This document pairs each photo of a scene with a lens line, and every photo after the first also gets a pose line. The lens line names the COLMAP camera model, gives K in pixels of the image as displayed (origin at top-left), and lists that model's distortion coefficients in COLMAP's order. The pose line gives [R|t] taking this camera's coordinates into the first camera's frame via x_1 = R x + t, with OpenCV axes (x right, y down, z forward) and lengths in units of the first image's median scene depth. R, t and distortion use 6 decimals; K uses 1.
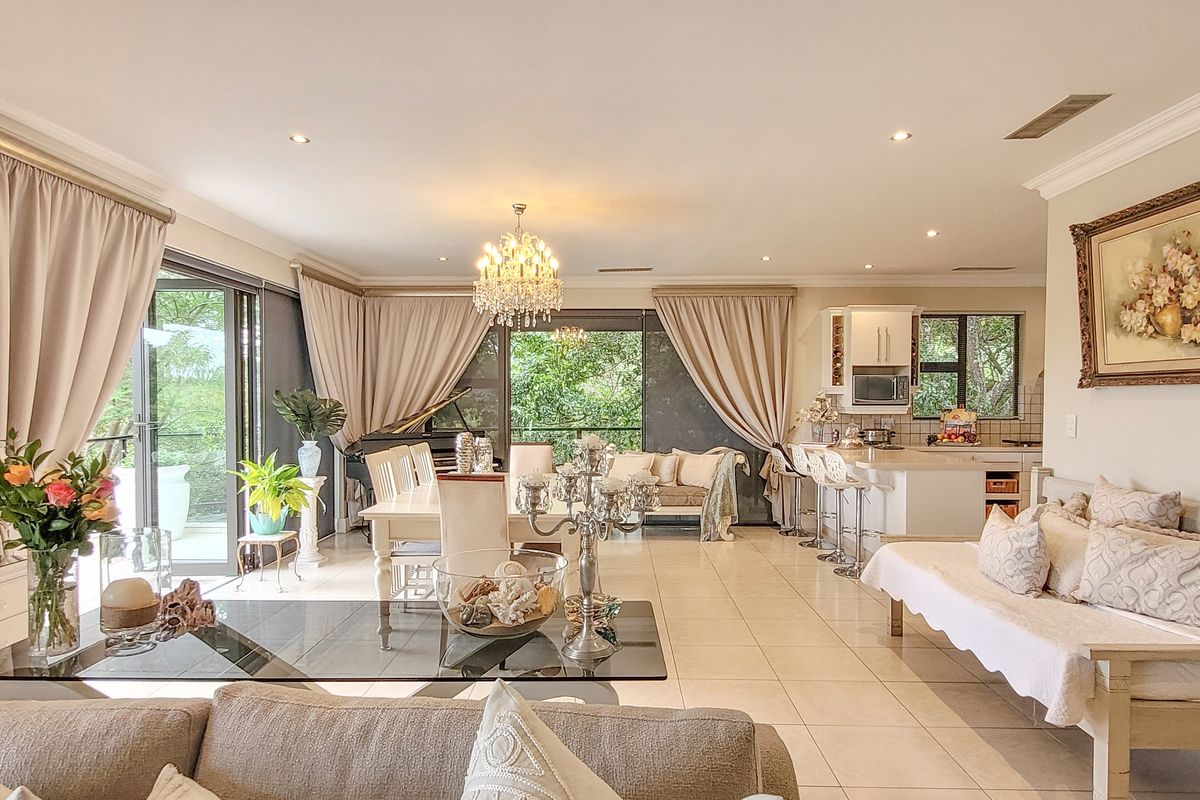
lens RADIAL K [[570.6, 0, 601.7], [0, 570.6, 412.9], [0, 0, 1]] dist [-0.000578, 0.000797]
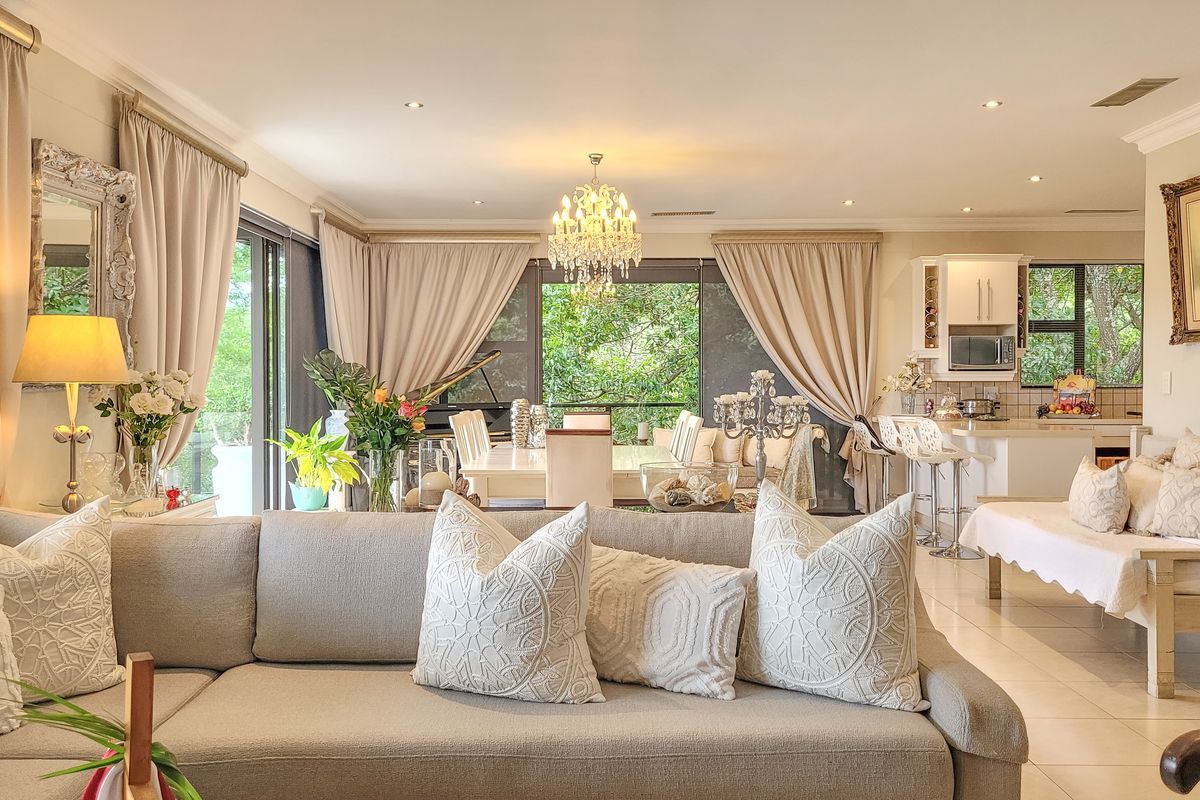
lens RADIAL K [[842.1, 0, 597.4], [0, 842.1, 387.0], [0, 0, 1]] dist [0.031688, -0.009305]
pose [[0.999846, -0.002494, 0.017386, -0.108959], [0.002703, 0.999924, -0.012014, 0.024620], [-0.017354, 0.012059, 0.999777, -0.258266]]
